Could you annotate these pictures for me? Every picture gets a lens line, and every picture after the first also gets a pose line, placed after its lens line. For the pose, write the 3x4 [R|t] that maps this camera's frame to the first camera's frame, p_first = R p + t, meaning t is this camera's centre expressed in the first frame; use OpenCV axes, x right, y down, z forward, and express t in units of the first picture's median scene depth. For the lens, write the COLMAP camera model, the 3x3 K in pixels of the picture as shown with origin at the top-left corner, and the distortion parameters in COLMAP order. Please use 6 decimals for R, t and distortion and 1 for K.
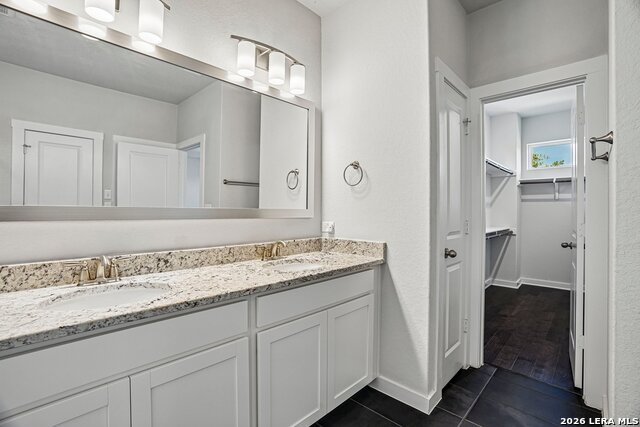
lens RADIAL K [[295.0, 0, 321.8], [0, 295.0, 210.6], [0, 0, 1]] dist [-0.057426, 0.016340]
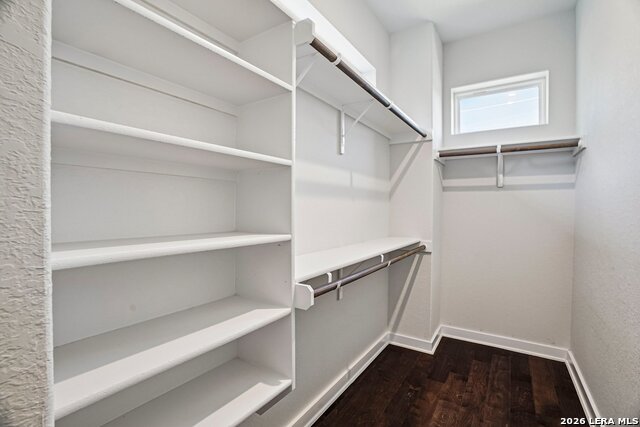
lens RADIAL K [[295.0, 0, 317.1], [0, 295.0, 211.6], [0, 0, 1]] dist [-0.057426, 0.016340]
pose [[0.984182, -0.007550, 0.176998, 0.357300], [0.003749, 0.999755, 0.021803, -0.003636], [-0.177119, -0.020795, 0.983970, 0.489707]]
